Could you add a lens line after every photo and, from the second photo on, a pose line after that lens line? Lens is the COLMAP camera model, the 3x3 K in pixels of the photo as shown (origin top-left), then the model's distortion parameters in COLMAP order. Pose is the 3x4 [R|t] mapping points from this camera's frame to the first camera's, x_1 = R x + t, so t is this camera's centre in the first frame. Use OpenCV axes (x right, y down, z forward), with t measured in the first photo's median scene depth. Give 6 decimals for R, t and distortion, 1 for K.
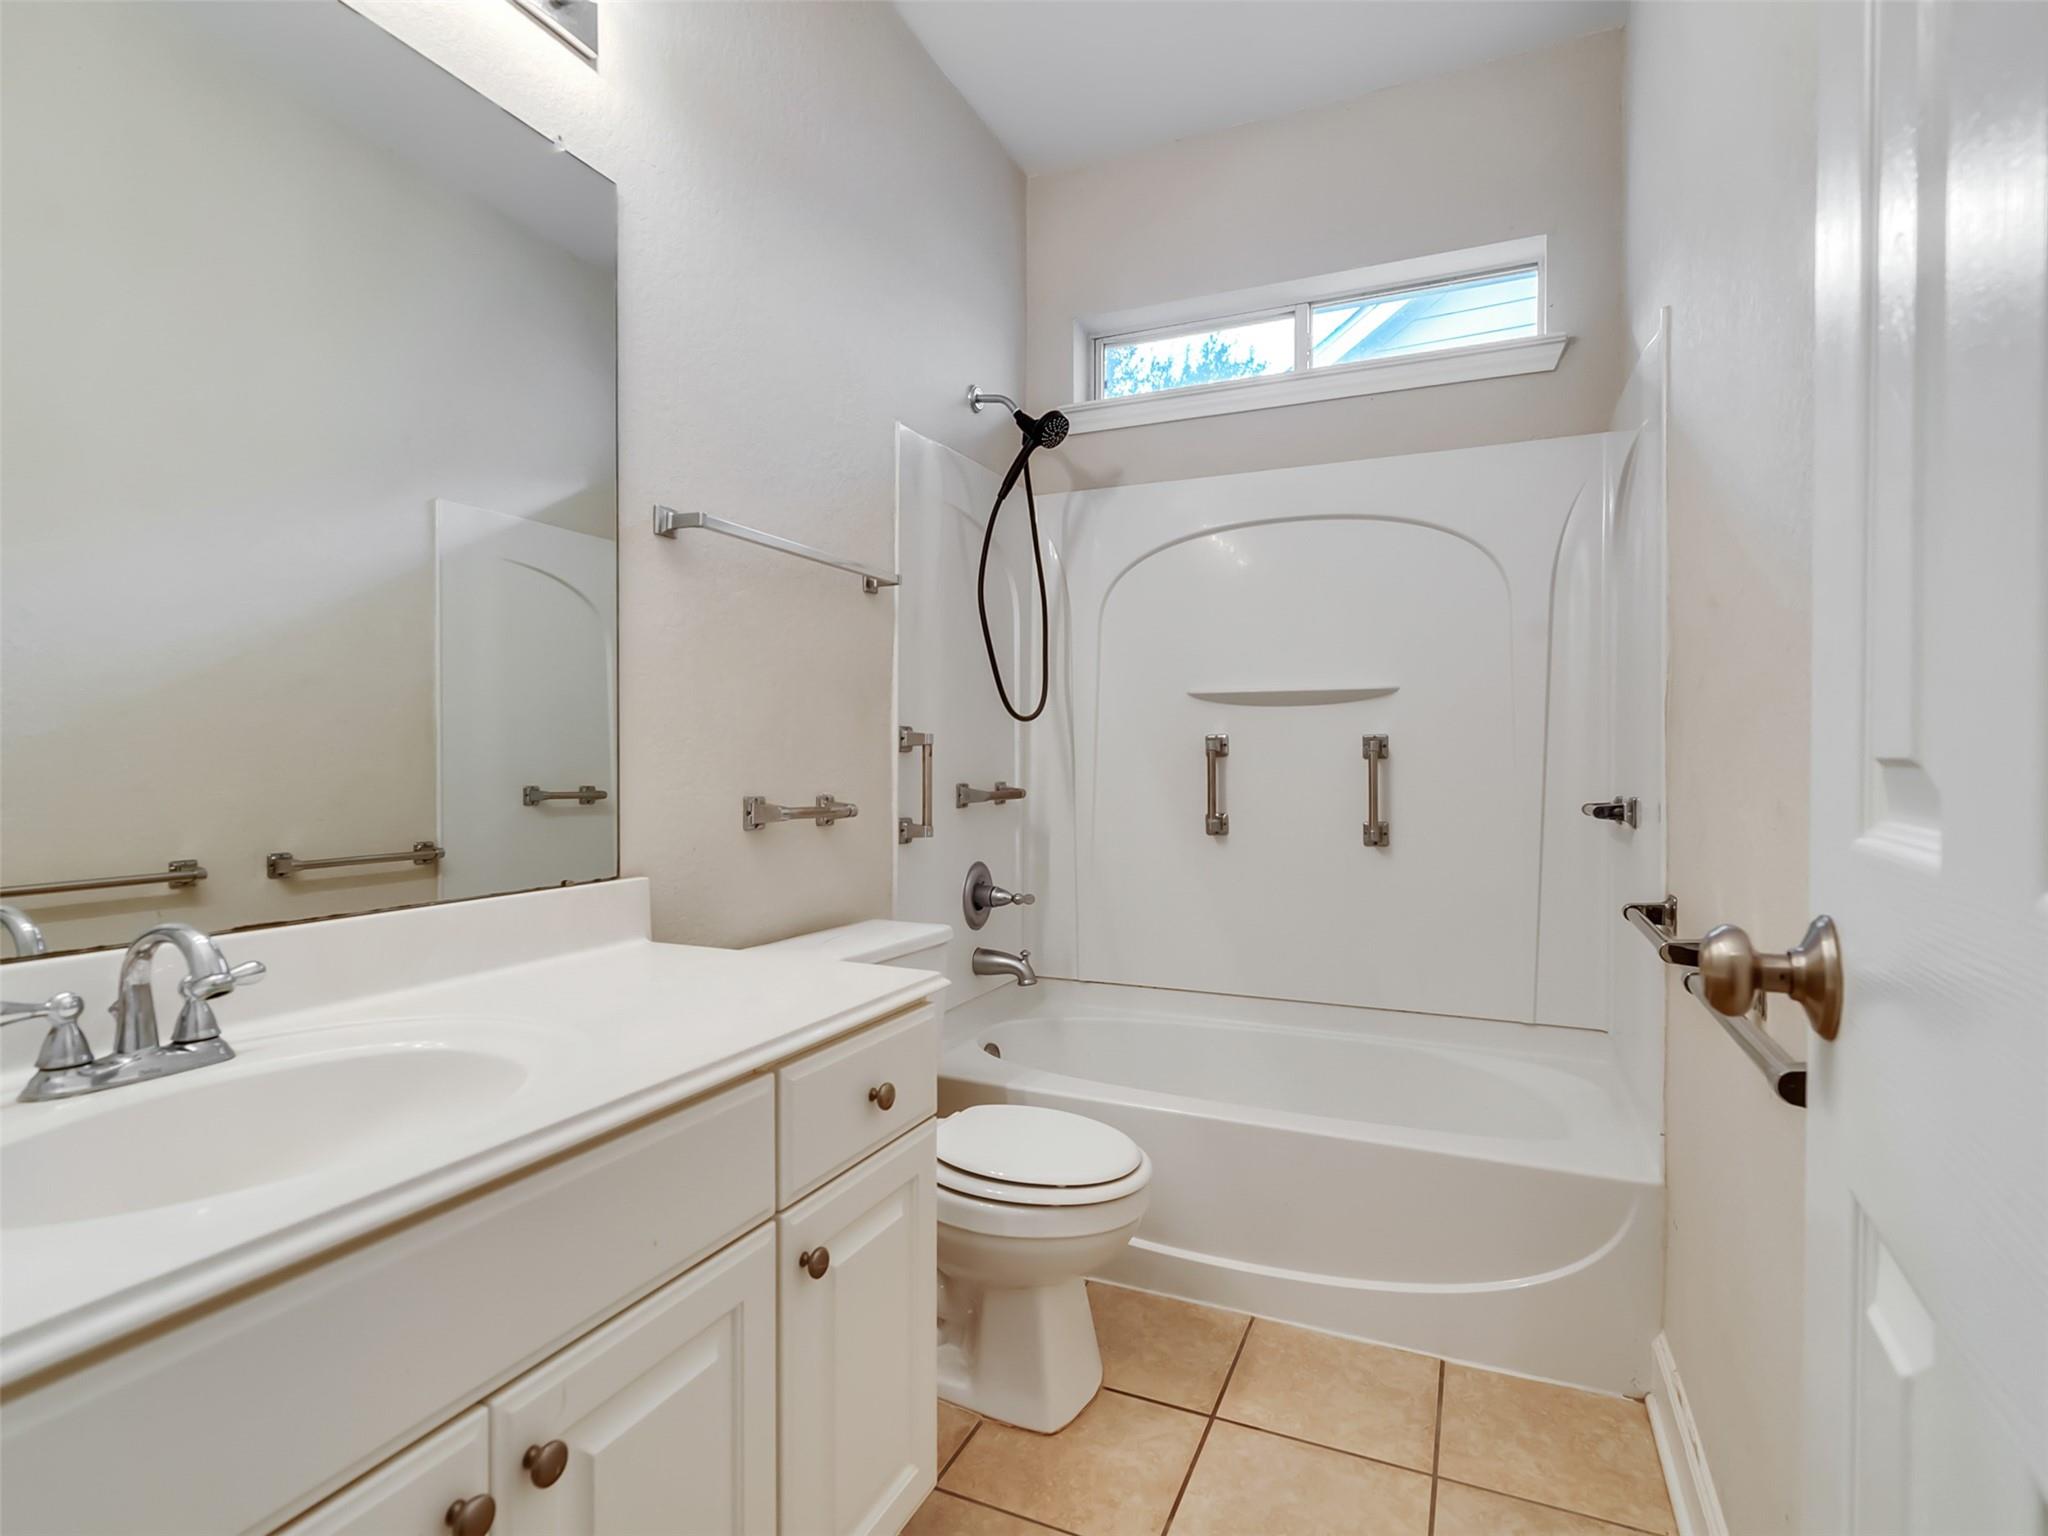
lens RADIAL K [[1049.5, 0, 1004.9], [0, 1049.5, 768.3], [0, 0, 1]] dist [-0.011417, 0.009836]
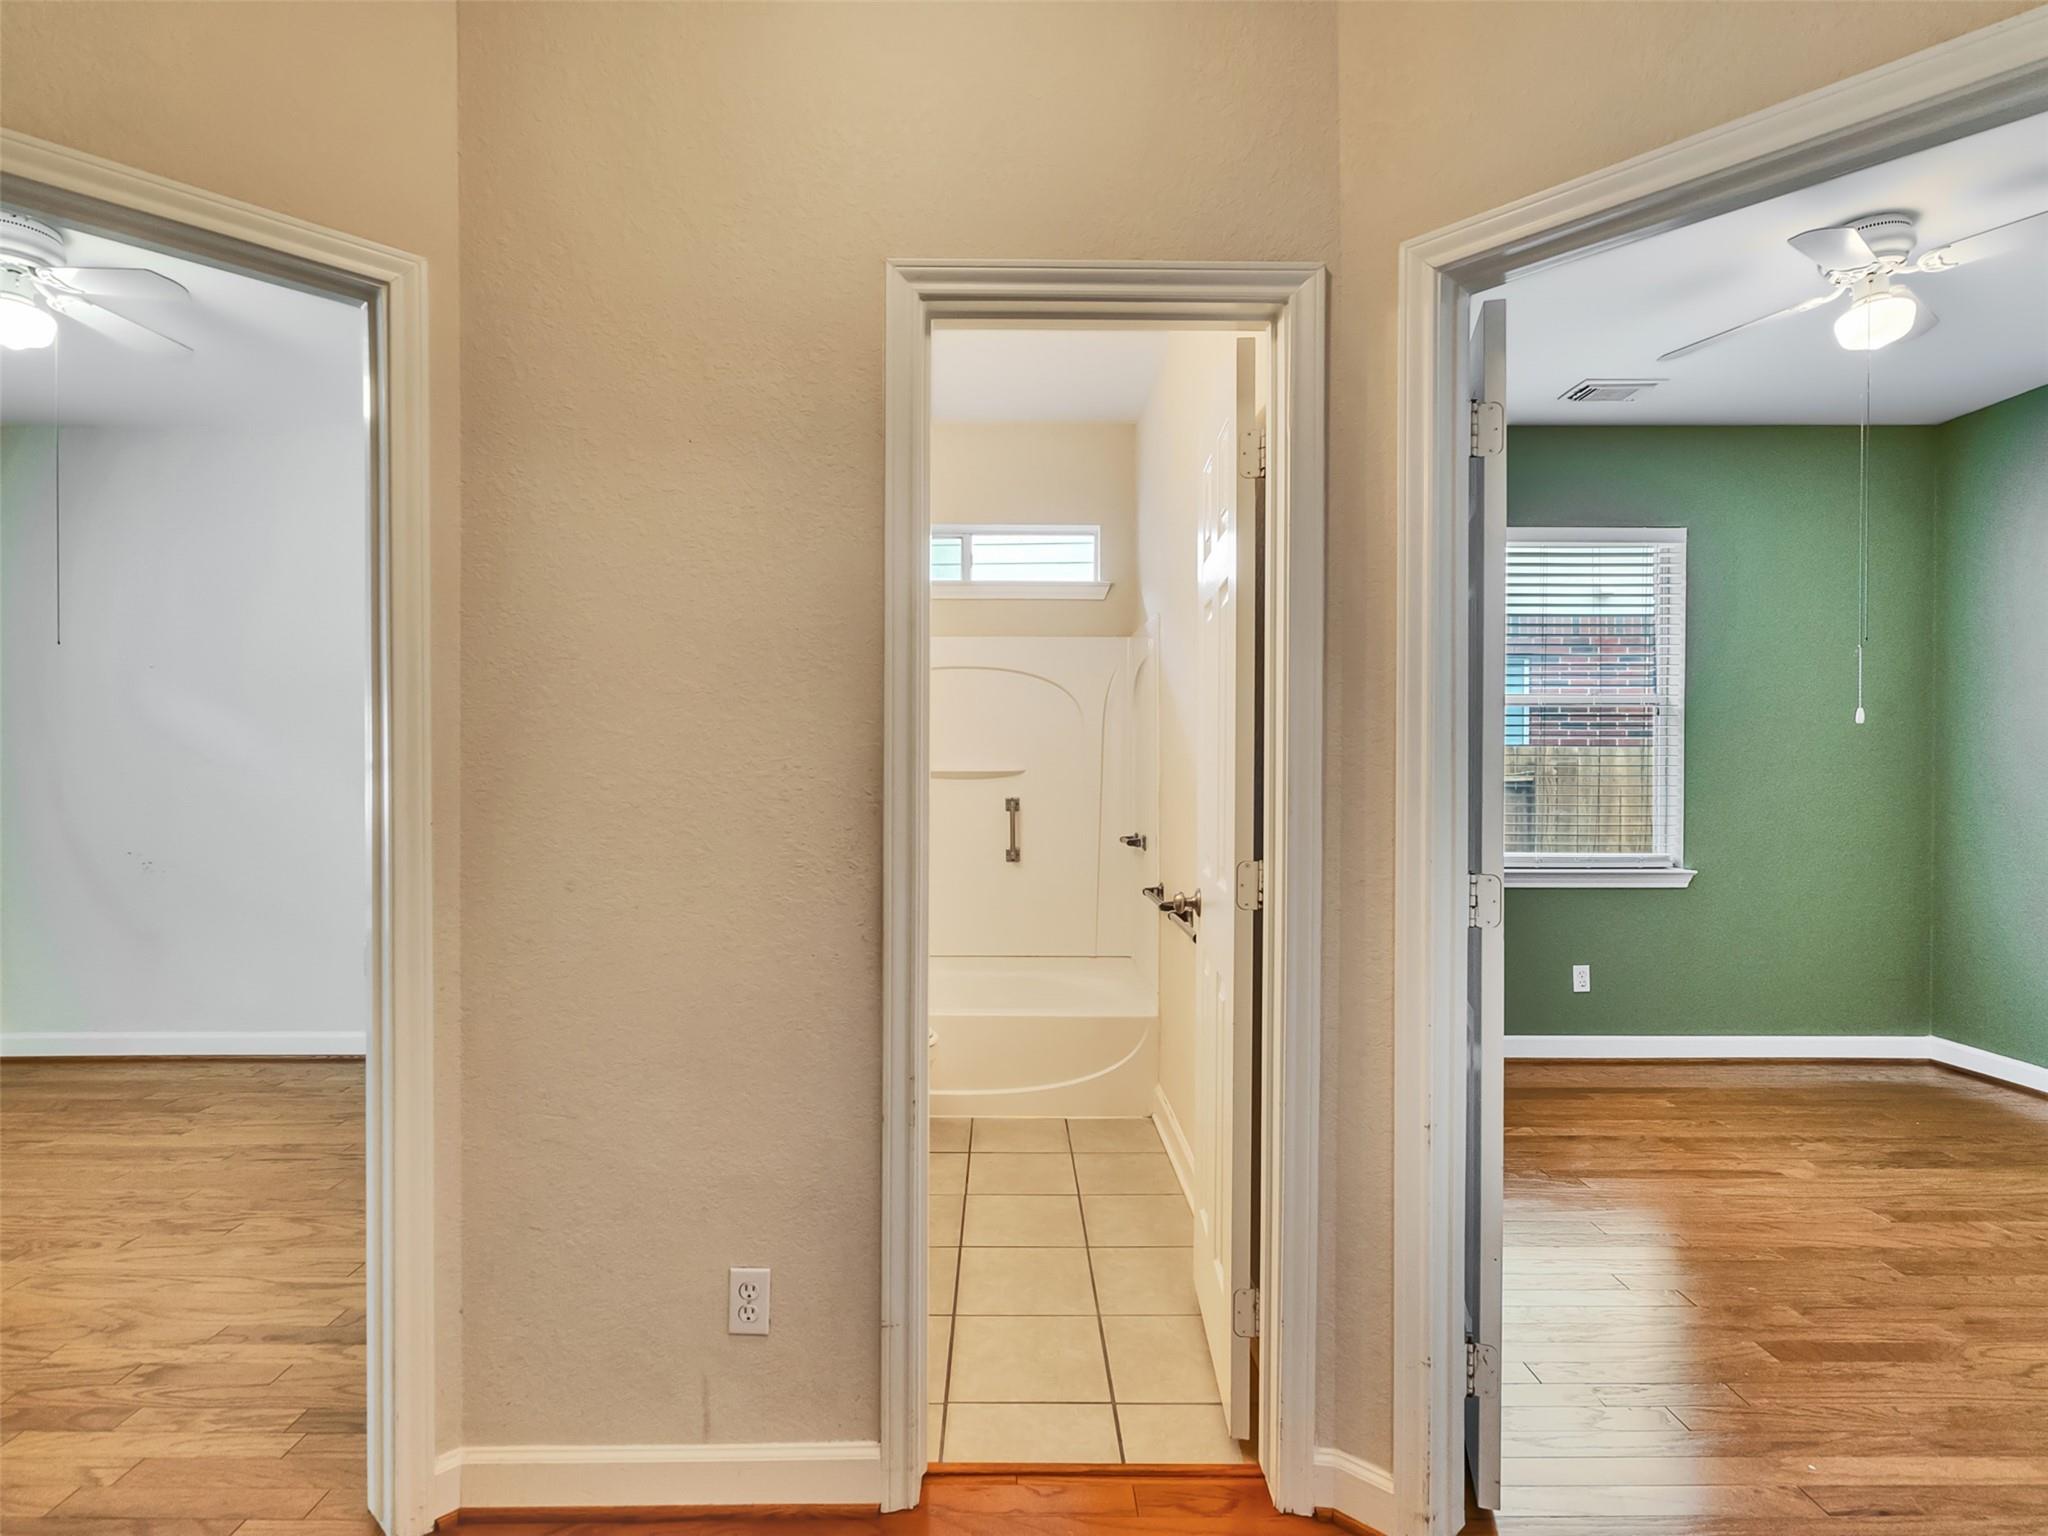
lens RADIAL K [[1049.5, 0, 1004.9], [0, 1049.5, 768.3], [0, 0, 1]] dist [-0.011417, 0.009836]
pose [[0.909057, -0.002404, 0.416664, -0.490781], [0.004233, 0.999985, -0.003465, -0.095577], [-0.416649, 0.004913, 0.909054, -0.734953]]
